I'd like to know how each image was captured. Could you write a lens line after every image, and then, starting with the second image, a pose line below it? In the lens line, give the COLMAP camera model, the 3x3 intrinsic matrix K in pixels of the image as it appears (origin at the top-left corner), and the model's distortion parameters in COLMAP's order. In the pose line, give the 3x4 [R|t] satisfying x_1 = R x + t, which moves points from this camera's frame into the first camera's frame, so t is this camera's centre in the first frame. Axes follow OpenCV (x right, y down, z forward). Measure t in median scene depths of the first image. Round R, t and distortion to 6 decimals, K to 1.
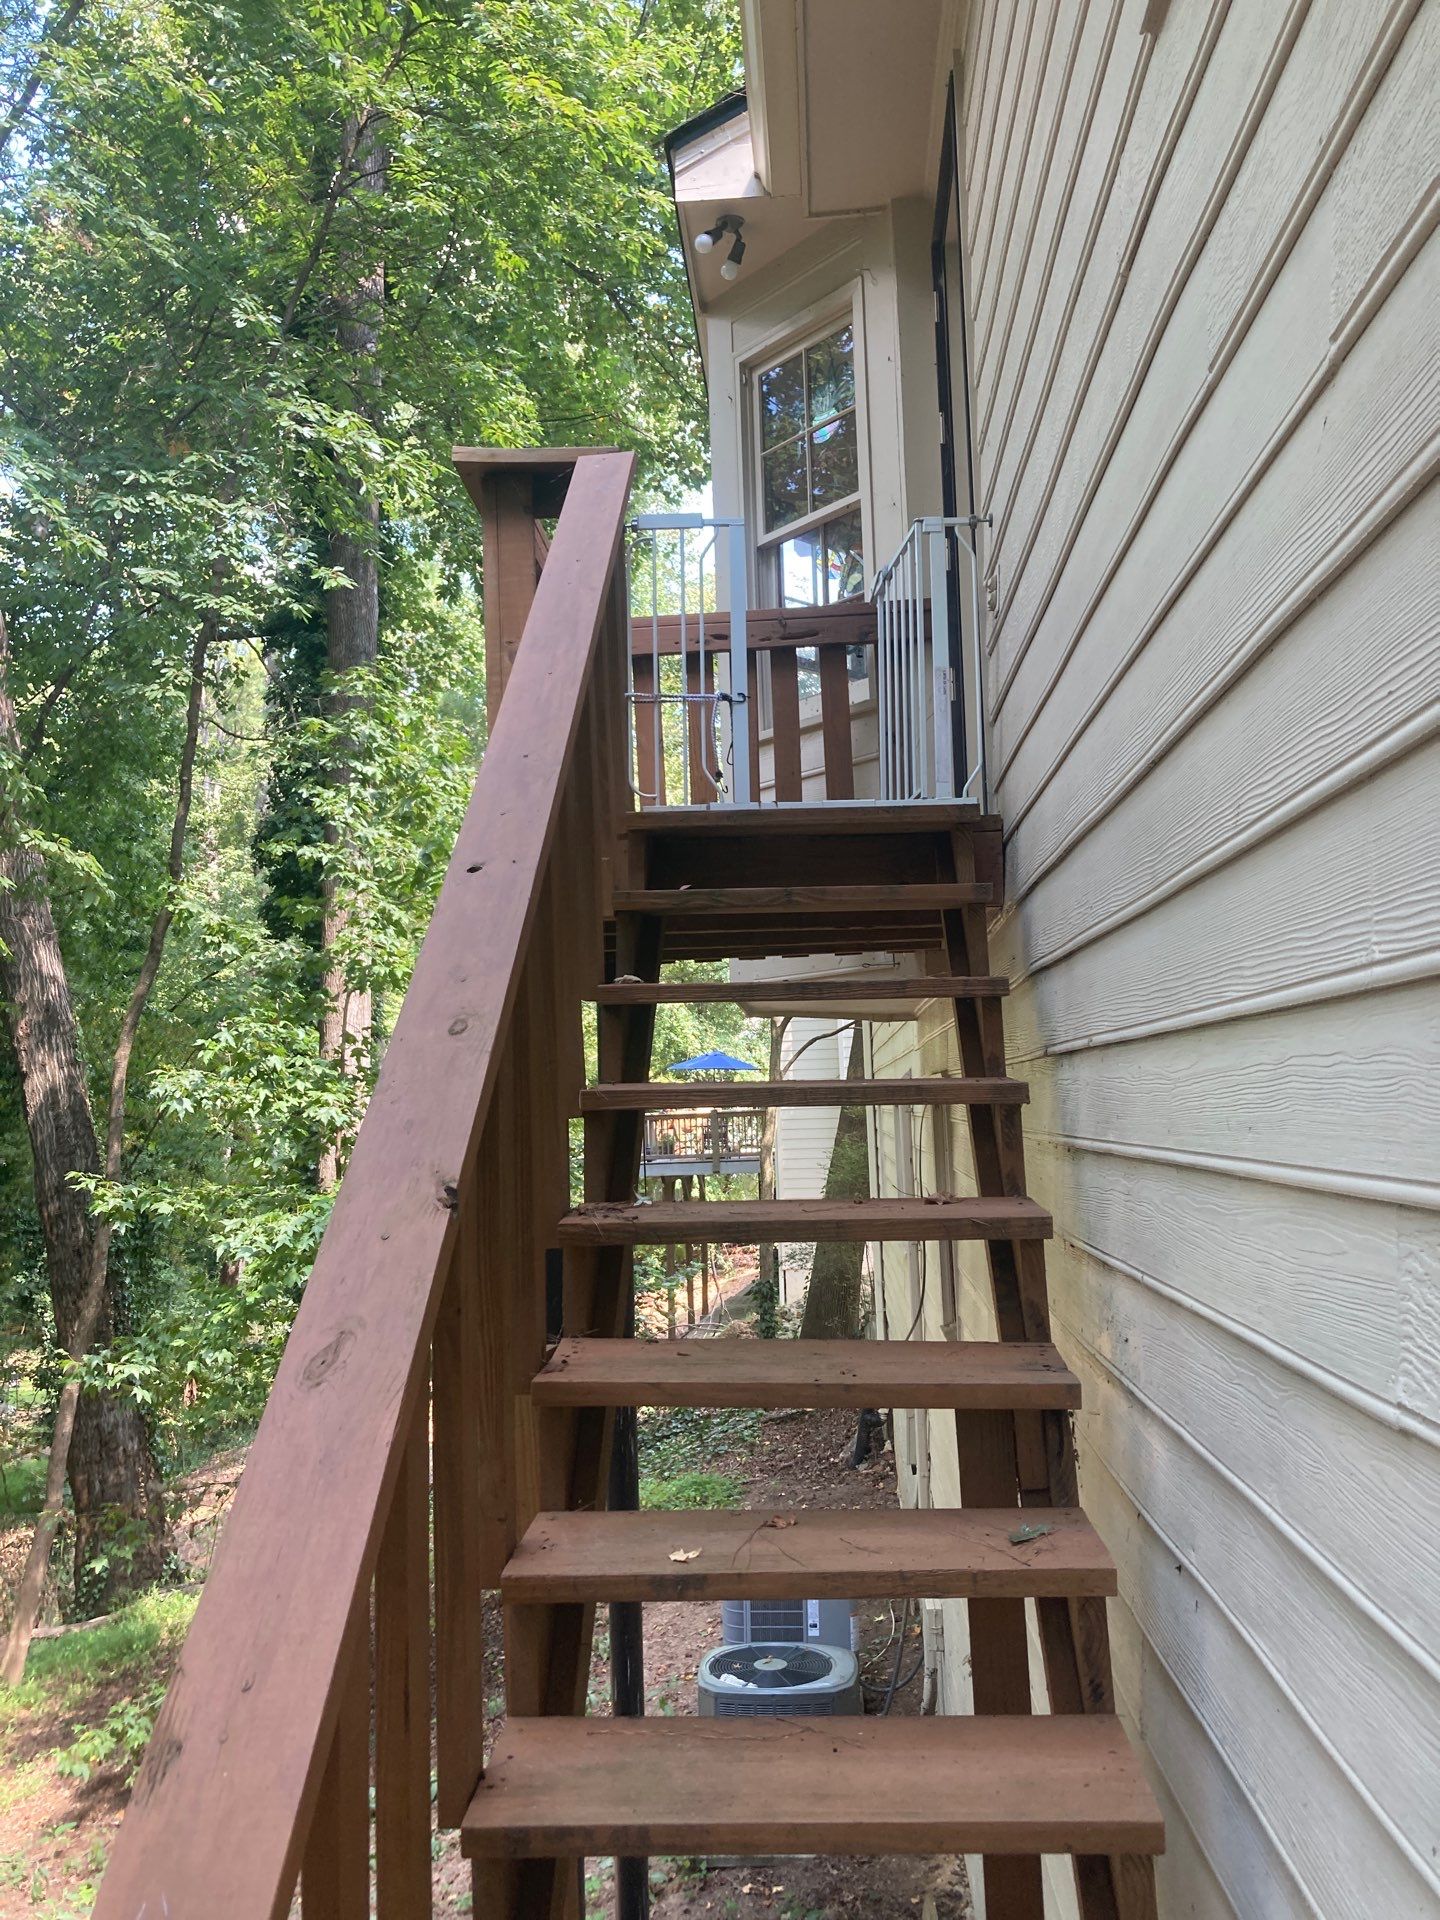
lens RADIAL K [[1614.9, 0, 748.9], [0, 1614.9, 933.2], [0, 0, 1]] dist [0.001402, 0.054933]
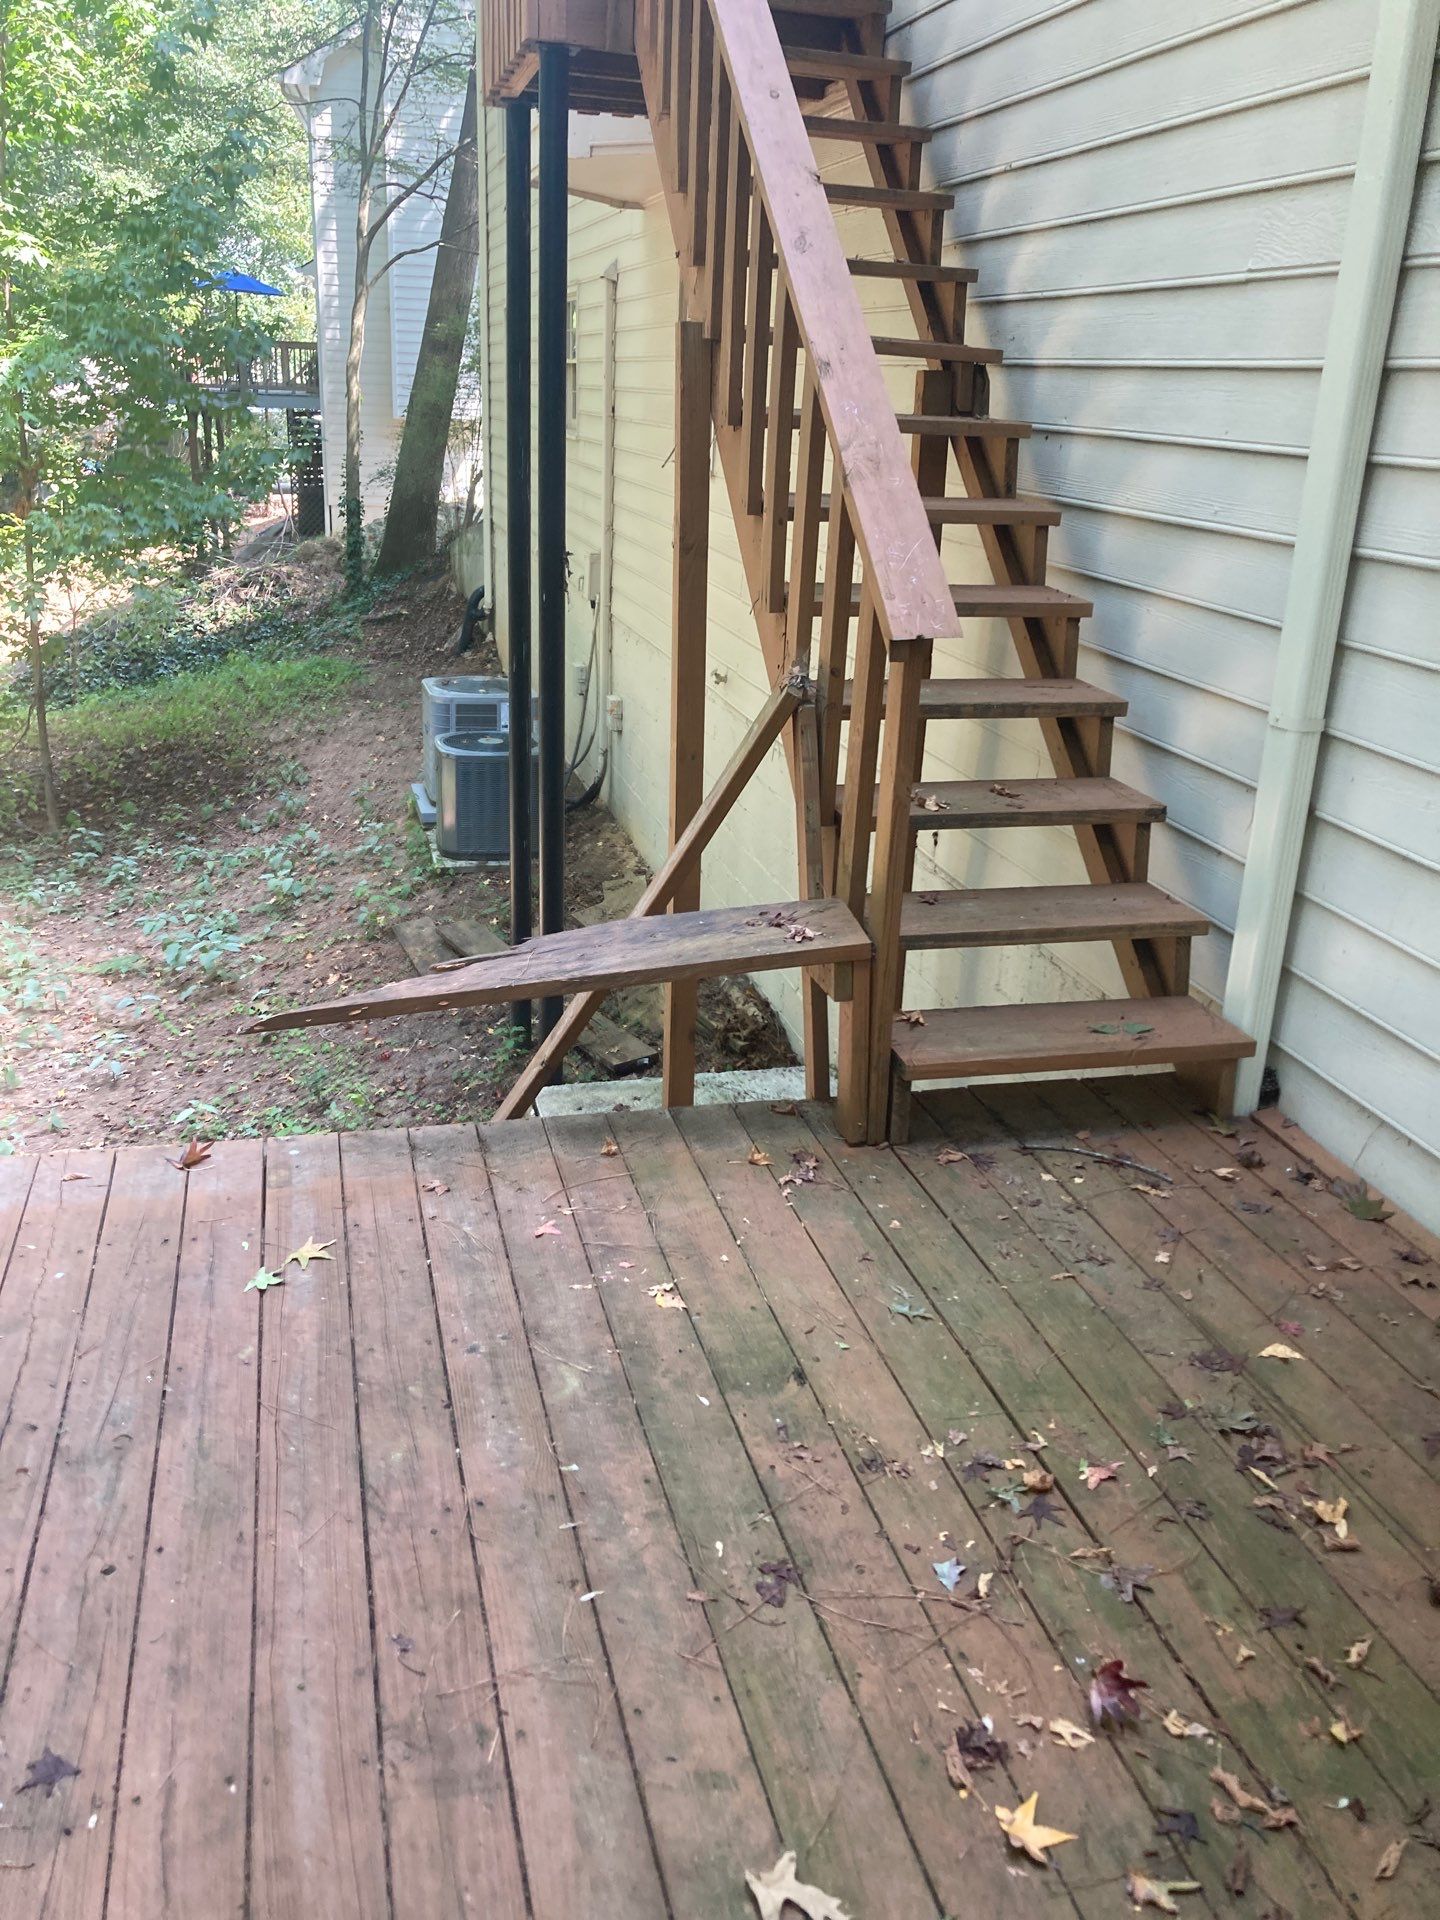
lens RADIAL K [[1582.1, 0, 768.1], [0, 1582.1, 953.4], [0, 0, 1]] dist [0.001292, -0.000710]
pose [[0.943064, -0.039119, 0.330302, -0.298307], [-0.109059, 0.901792, 0.418183, 0.073083], [-0.314223, -0.430396, 0.846182, -0.319788]]
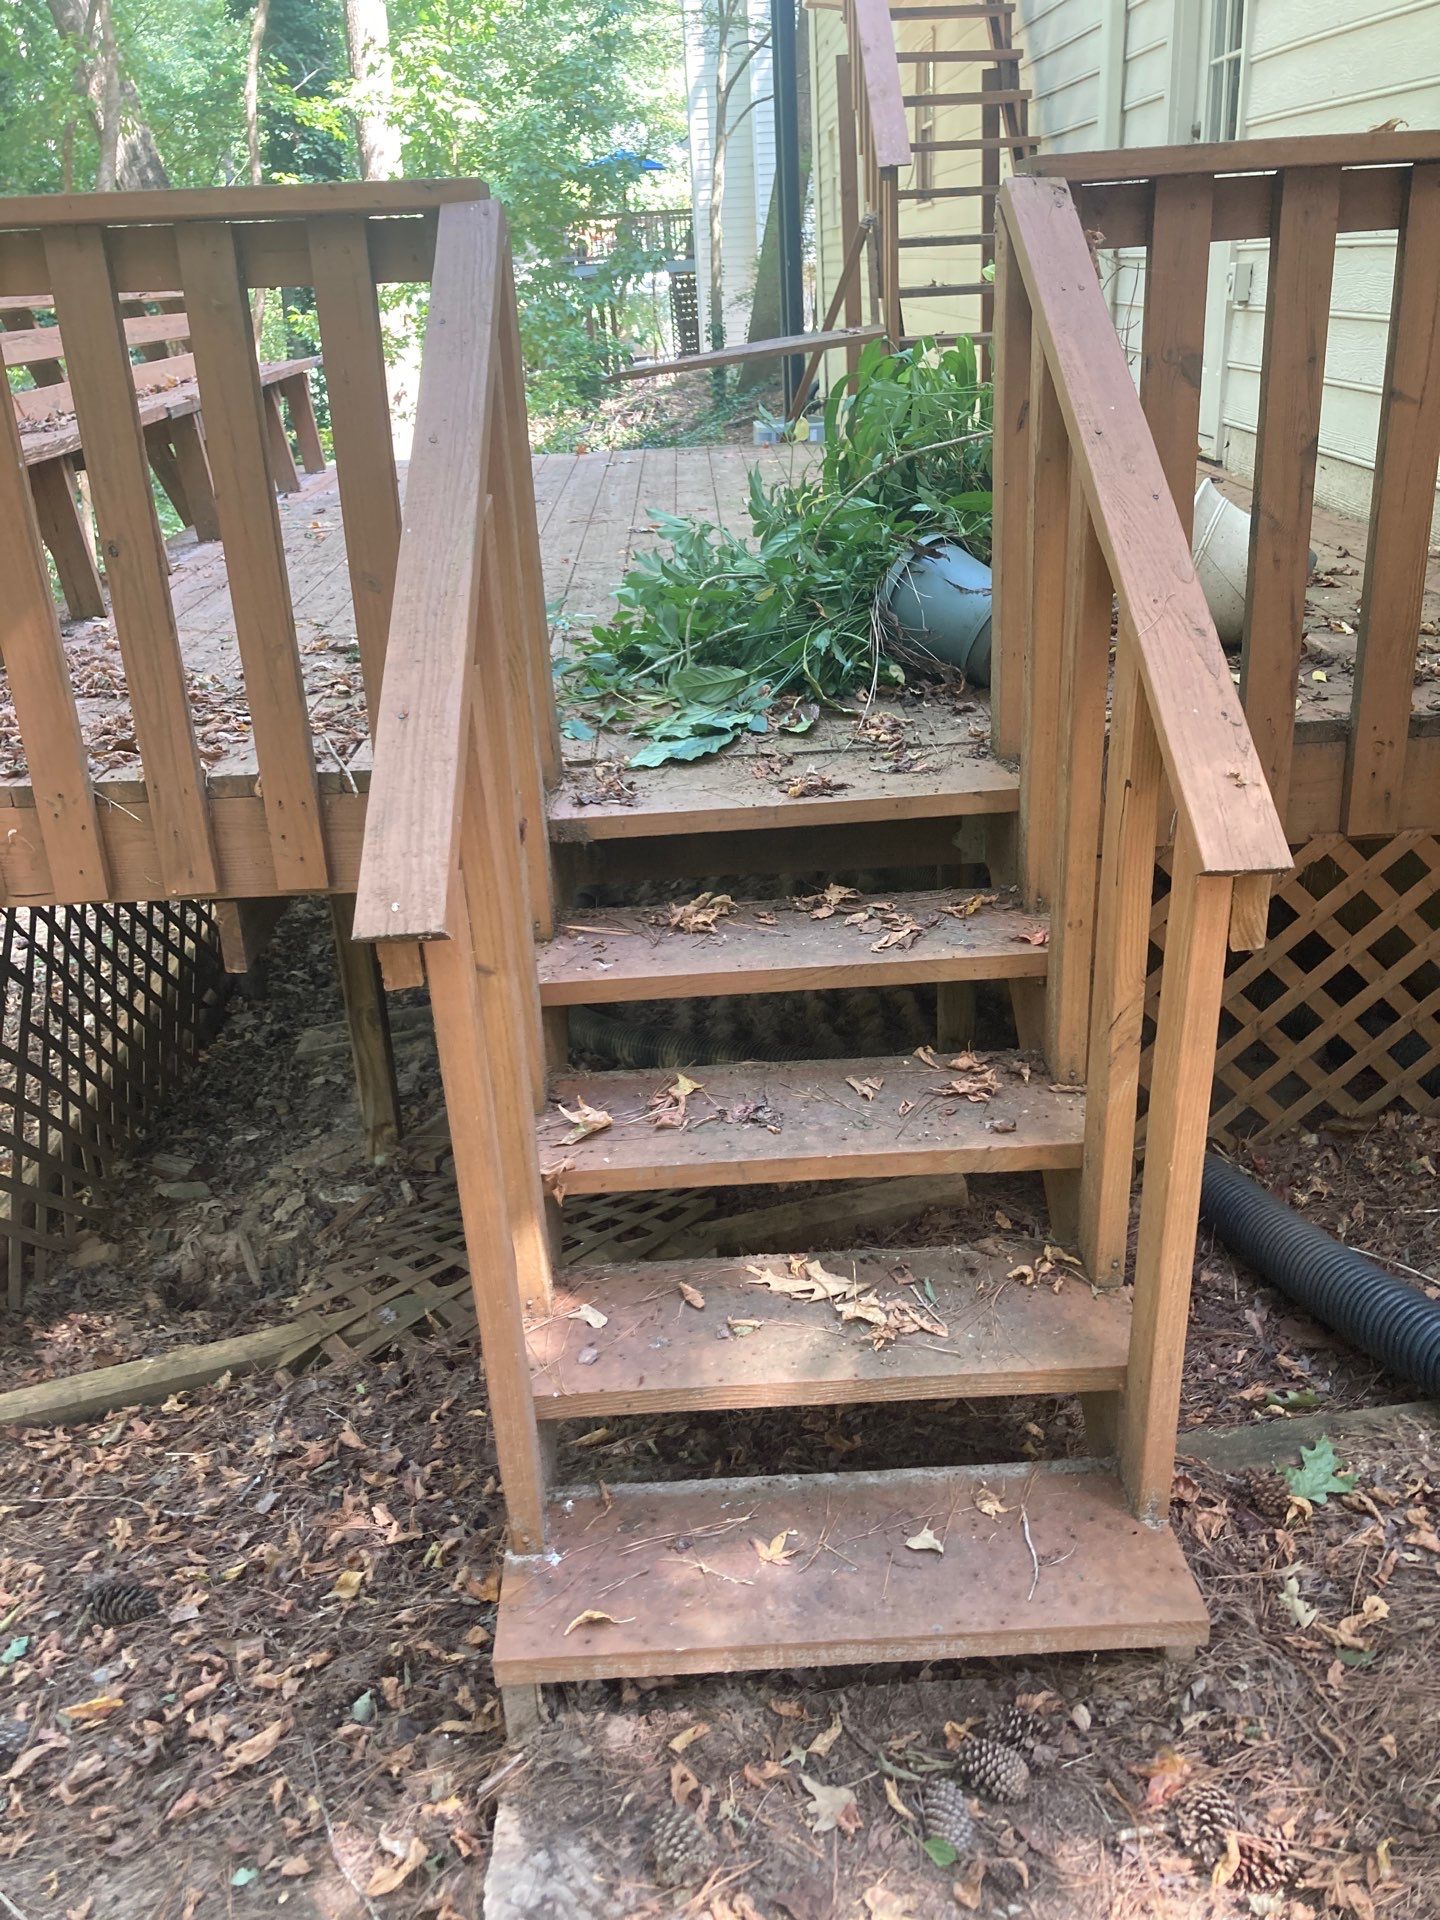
lens RADIAL K [[1614.9, 0, 748.9], [0, 1614.9, 933.2], [0, 0, 1]] dist [0.001402, 0.054933]
pose [[0.995543, -0.052871, 0.078091, -0.297120], [0.009329, 0.879216, 0.476333, 0.121548], [-0.093843, -0.473481, 0.875790, -1.121238]]
